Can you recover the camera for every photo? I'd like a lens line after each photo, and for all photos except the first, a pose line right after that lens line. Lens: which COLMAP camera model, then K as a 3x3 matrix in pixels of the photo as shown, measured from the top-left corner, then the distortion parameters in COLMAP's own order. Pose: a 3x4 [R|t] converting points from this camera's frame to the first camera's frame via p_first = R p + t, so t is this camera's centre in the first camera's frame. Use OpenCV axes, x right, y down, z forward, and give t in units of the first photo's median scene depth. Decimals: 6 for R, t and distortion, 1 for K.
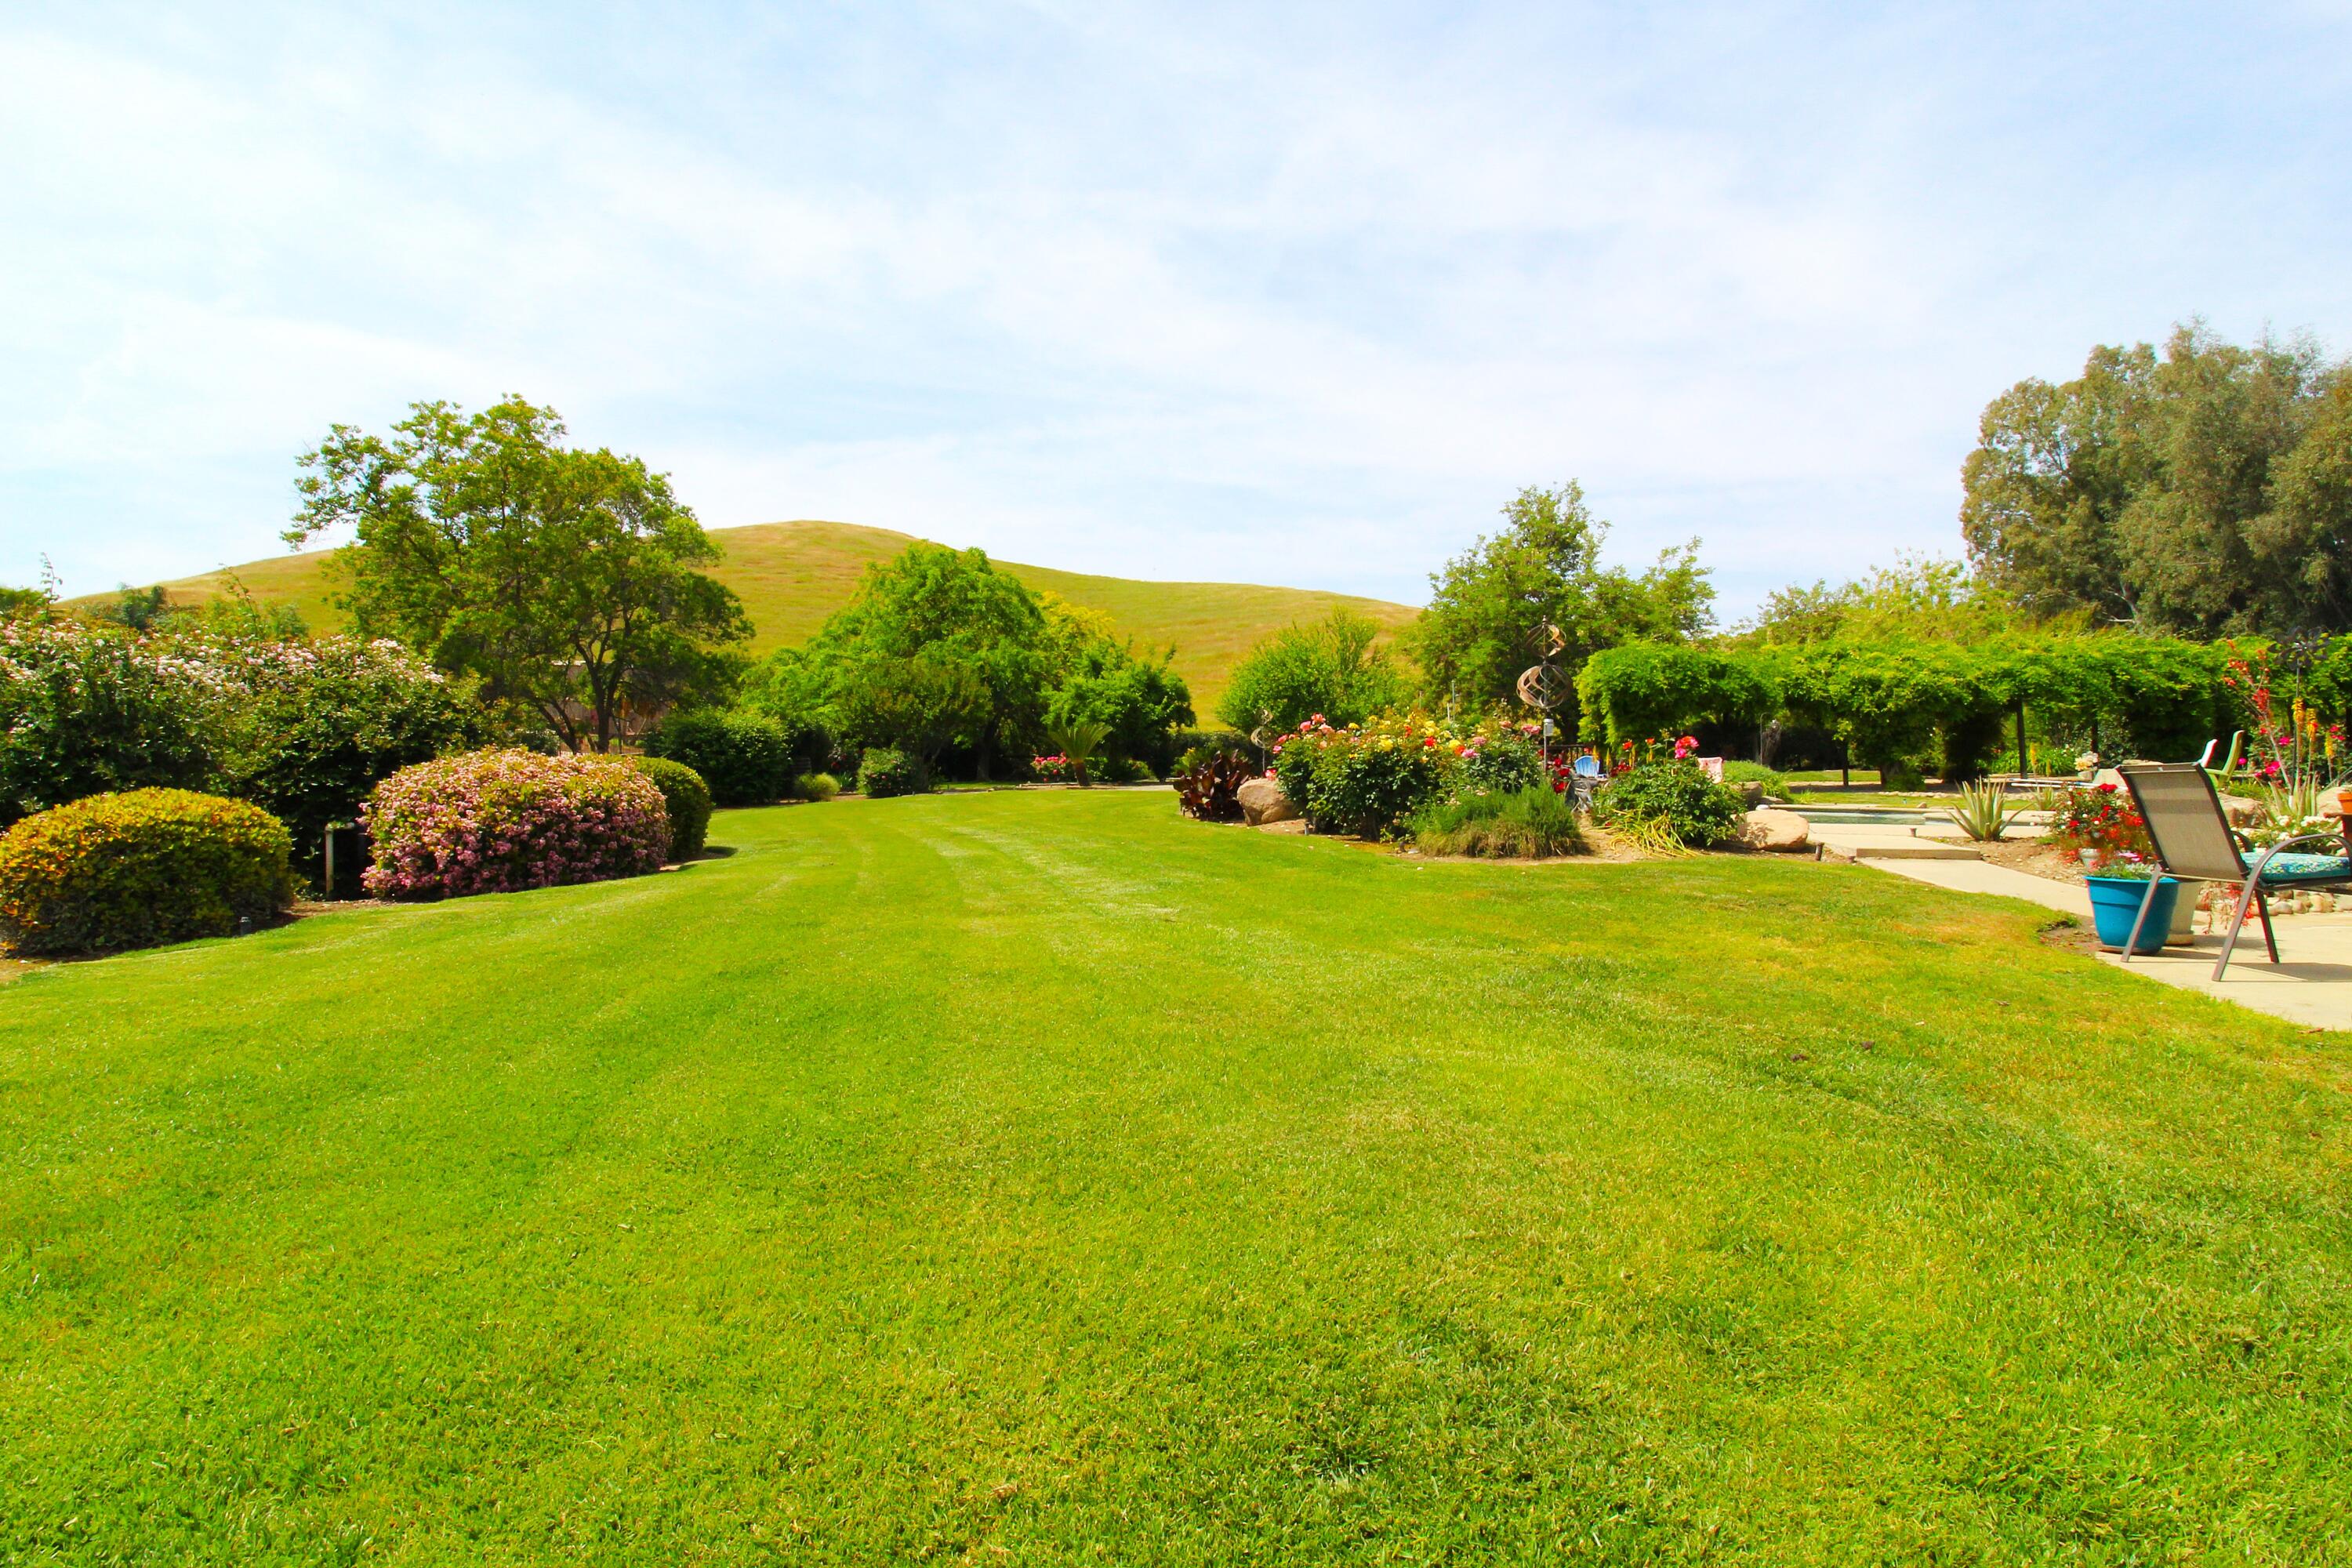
lens RADIAL K [[1092.4, 0, 1189.3], [0, 1092.4, 760.4], [0, 0, 1]] dist [0.002716, -0.015079]
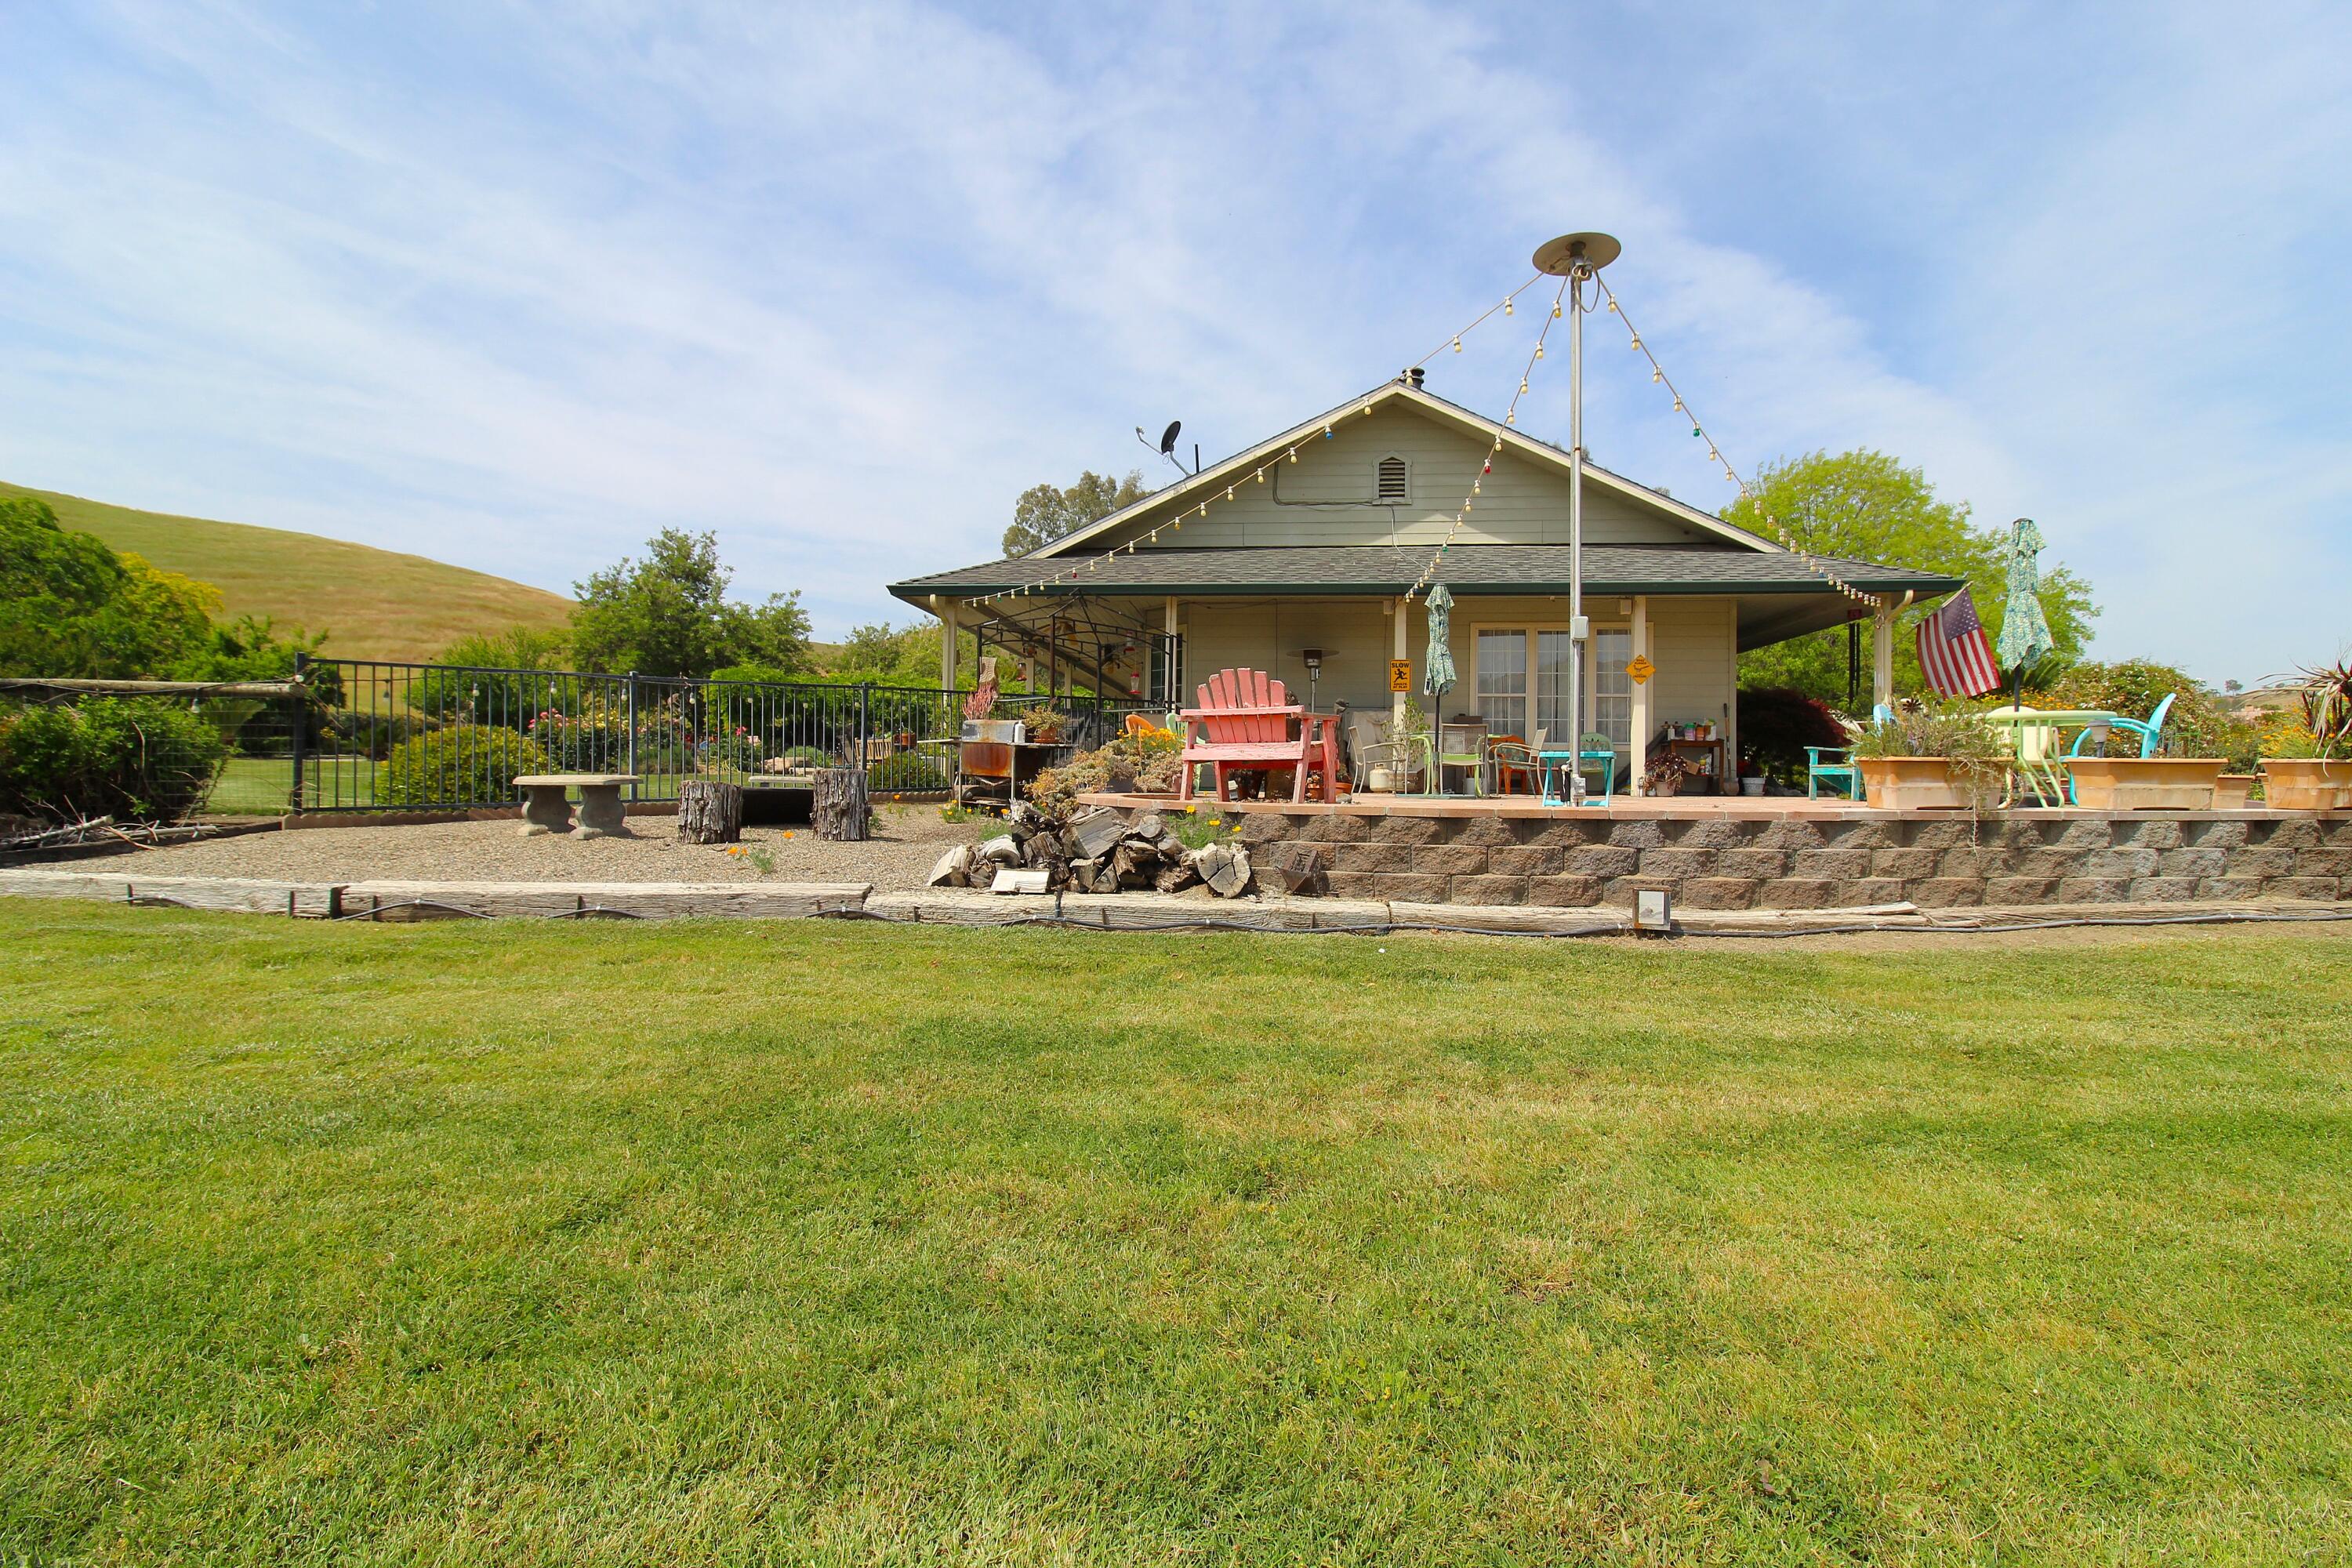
lens RADIAL K [[1100.6, 0, 1173.7], [0, 1100.6, 758.6], [0, 0, 1]] dist [0.001172, 0.000110]
pose [[0.738655, 0.018292, 0.673835, -0.273101], [-0.018766, 0.999802, -0.006570, 0.026926], [-0.673822, -0.007792, 0.738852, -0.823153]]
